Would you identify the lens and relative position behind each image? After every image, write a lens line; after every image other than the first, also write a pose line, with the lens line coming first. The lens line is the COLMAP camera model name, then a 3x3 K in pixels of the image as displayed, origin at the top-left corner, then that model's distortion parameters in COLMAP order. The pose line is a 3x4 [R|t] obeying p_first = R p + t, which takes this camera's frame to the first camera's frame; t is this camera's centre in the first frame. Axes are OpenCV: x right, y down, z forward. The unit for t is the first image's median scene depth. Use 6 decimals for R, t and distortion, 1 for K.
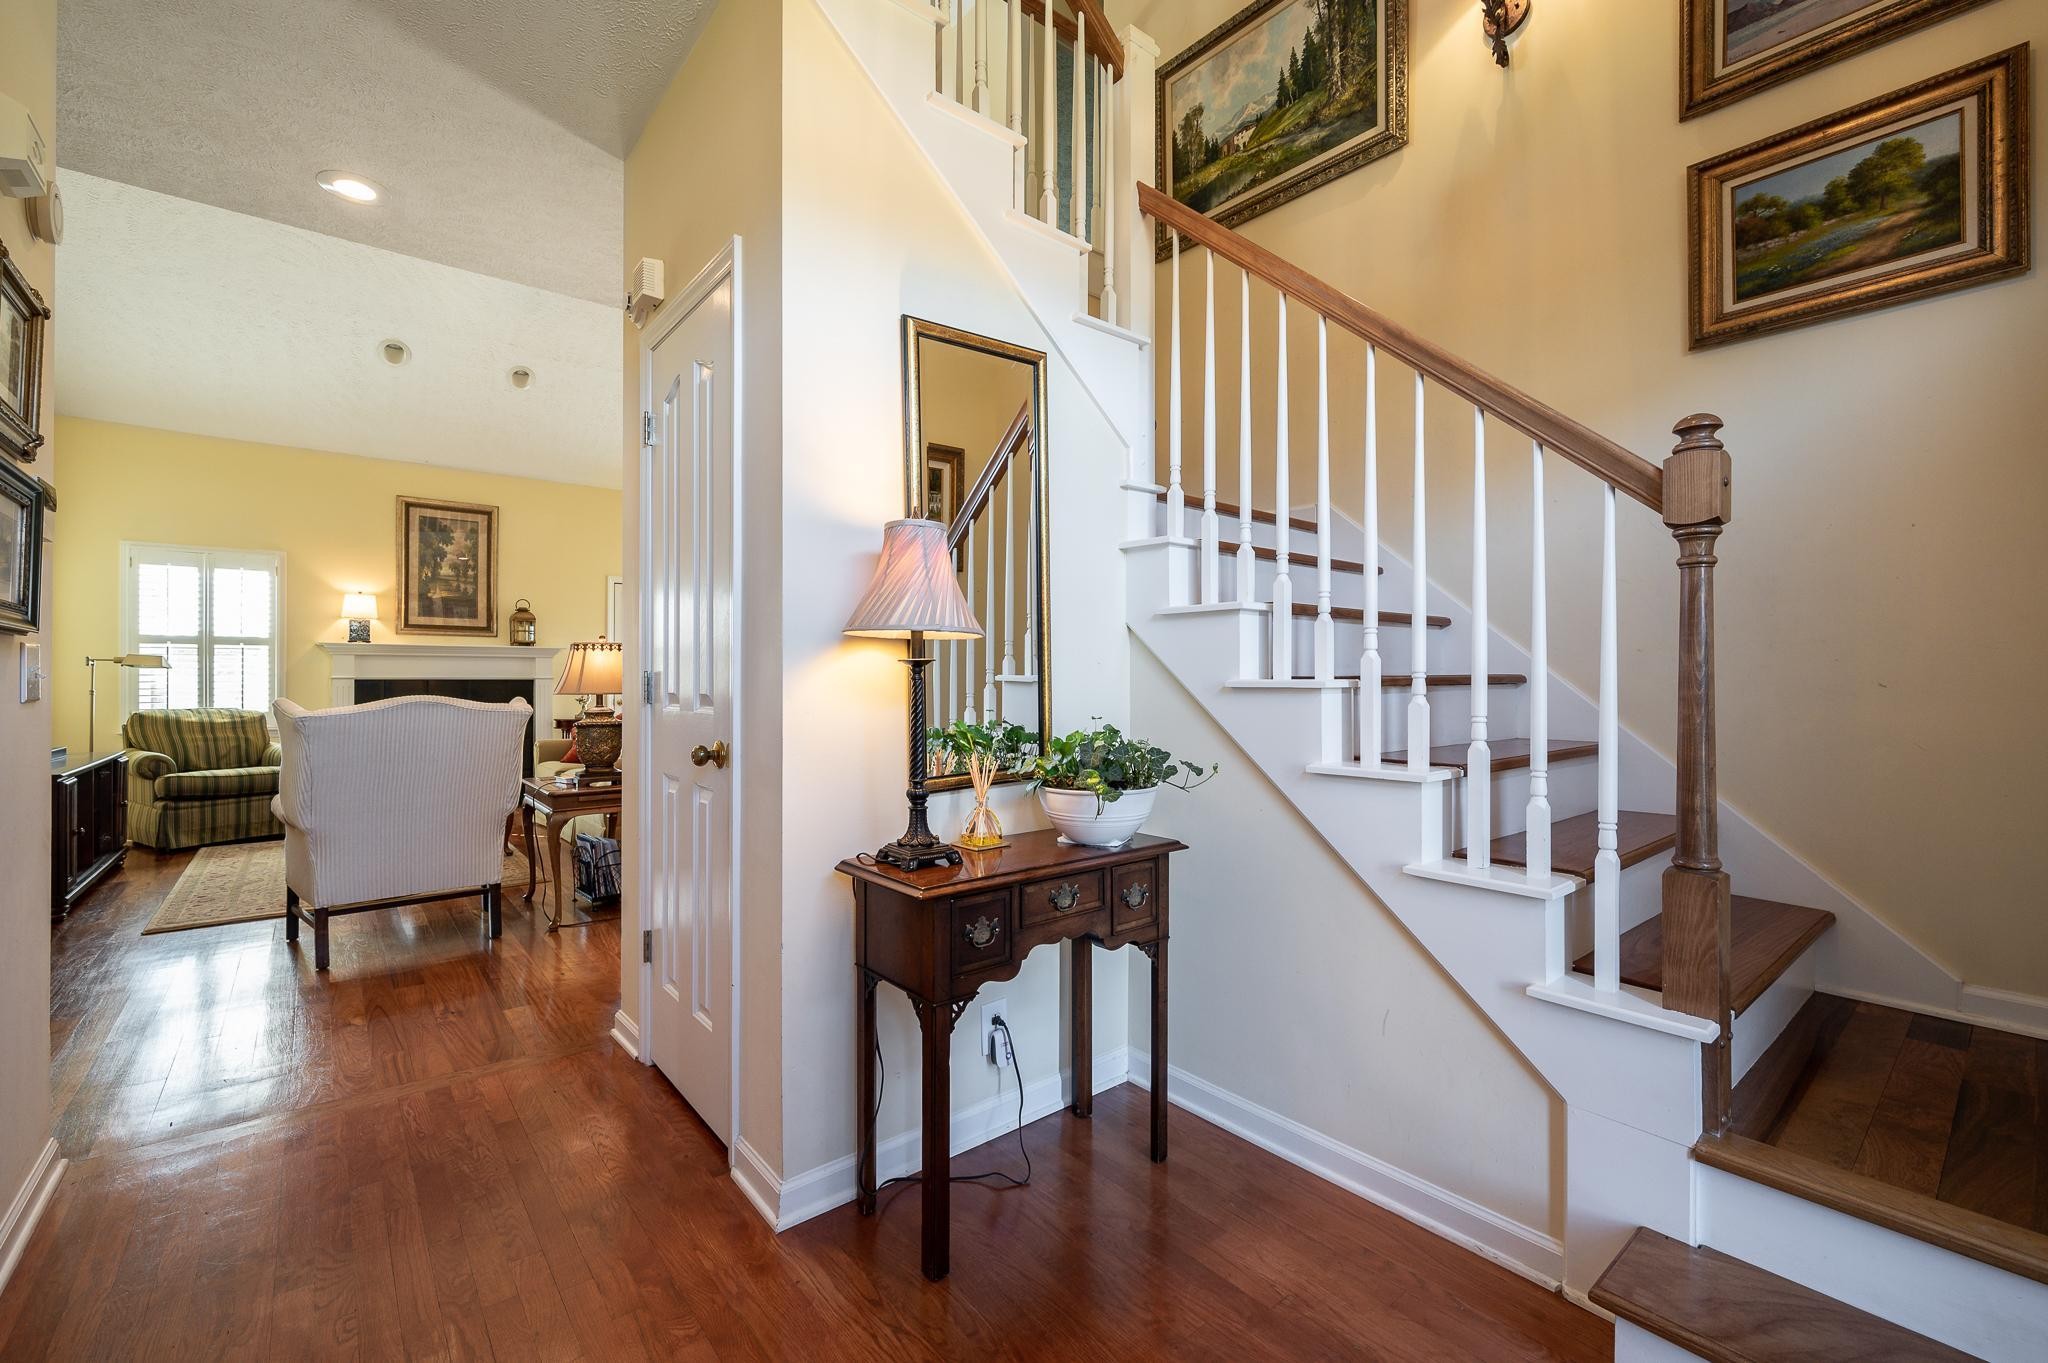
lens RADIAL K [[854.2, 0, 1020.7], [0, 854.2, 680.3], [0, 0, 1]] dist [-0.000738, -0.000240]
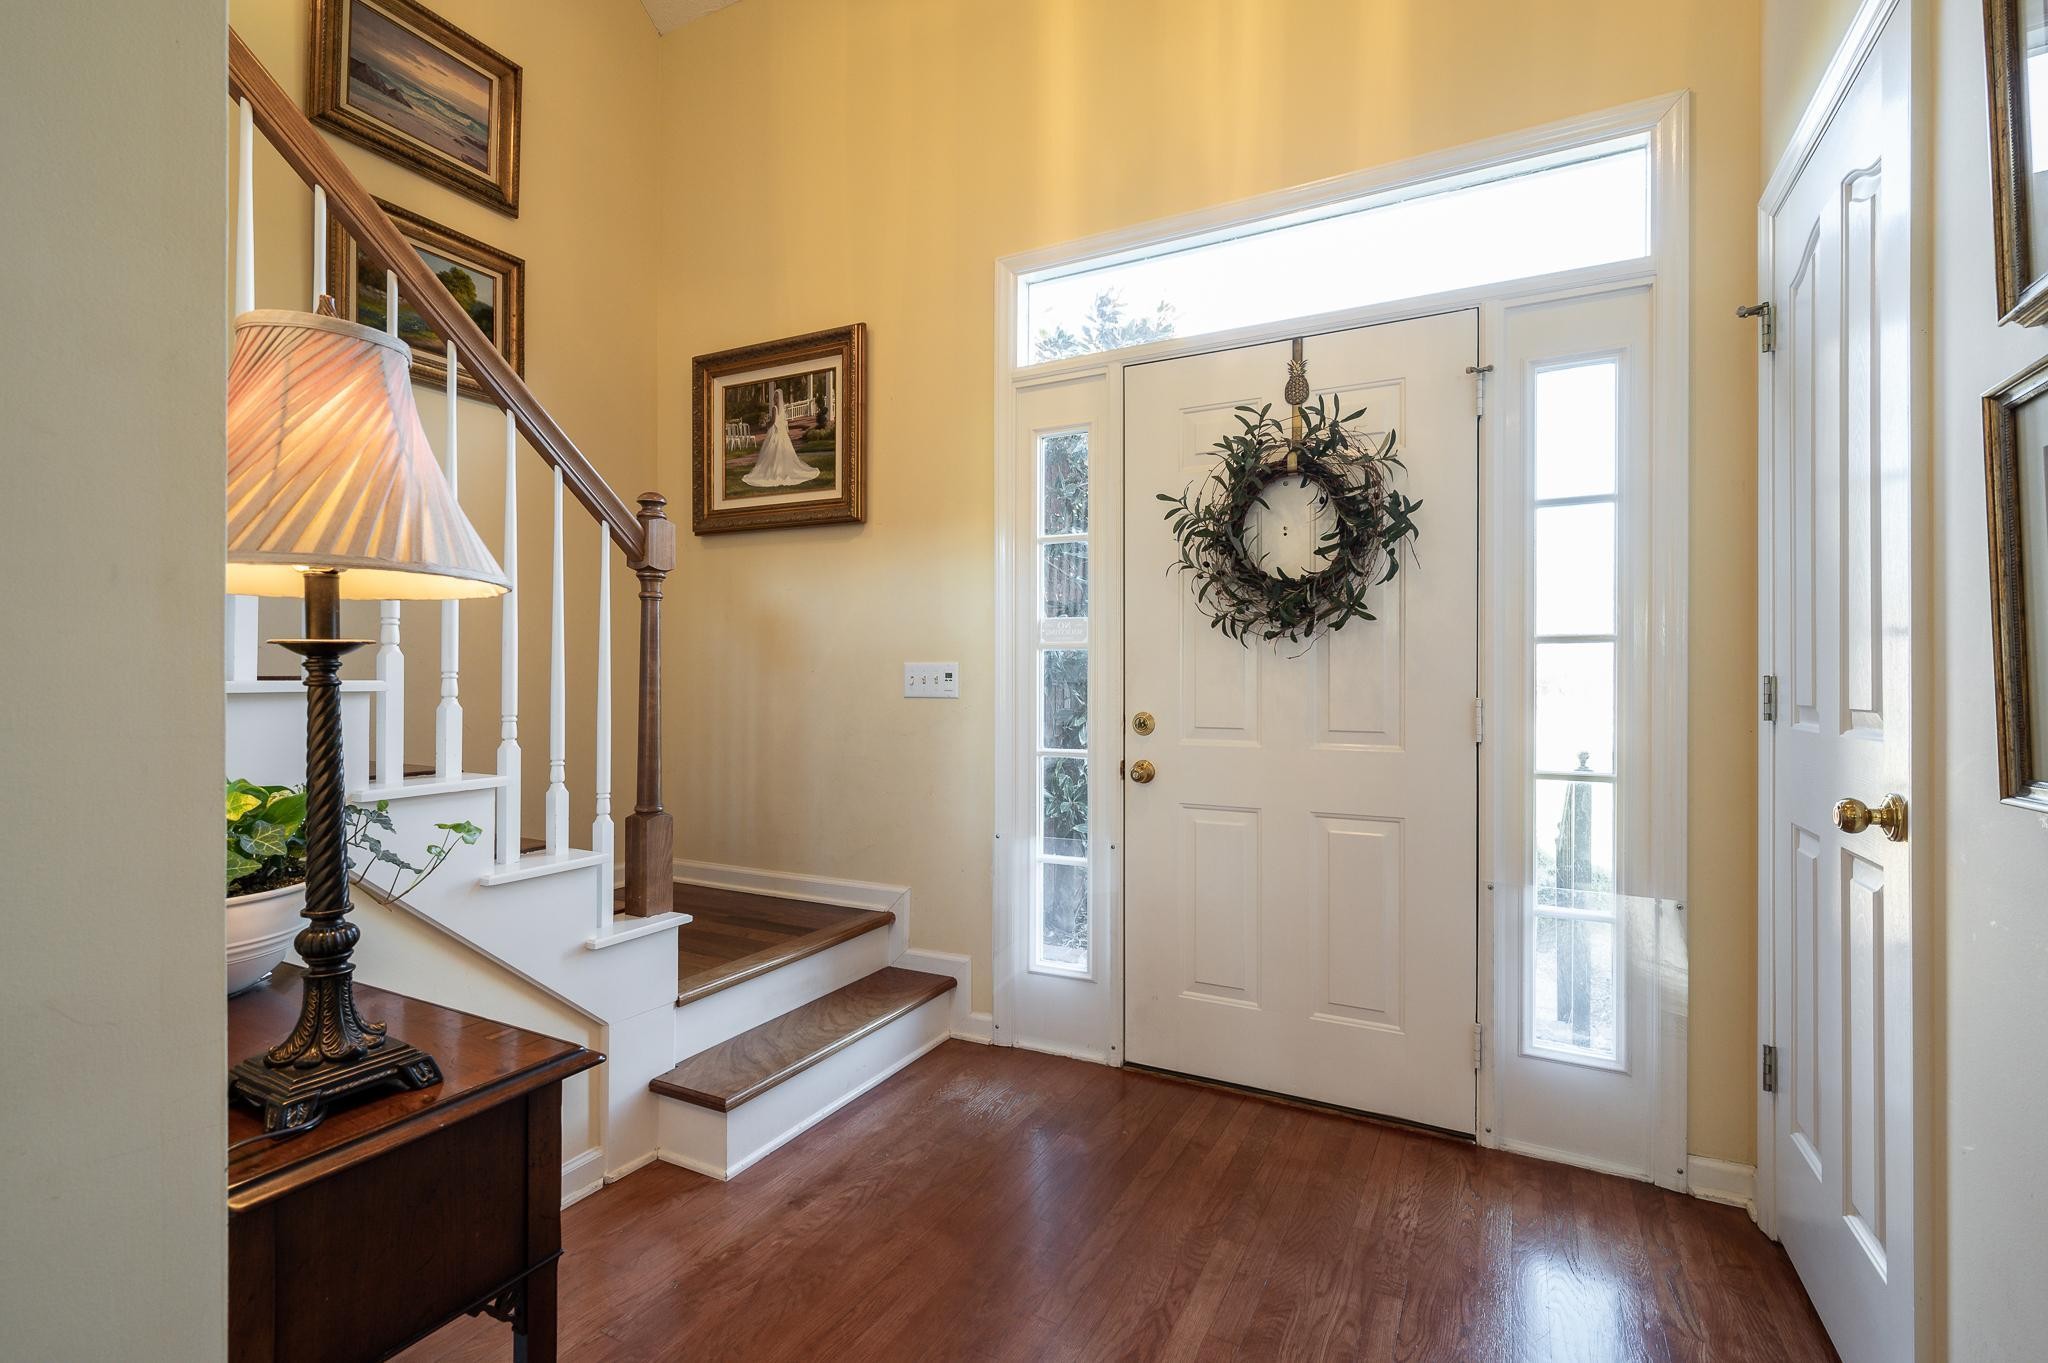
lens RADIAL K [[917.5, 0, 1019.2], [0, 917.5, 674.3], [0, 0, 1]] dist [-0.000319, 0.000122]
pose [[-0.391737, 0.001060, 0.920076, -0.785695], [-0.002909, 0.999993, -0.002390, -0.008318], [-0.920072, -0.003613, -0.391732, 0.950203]]
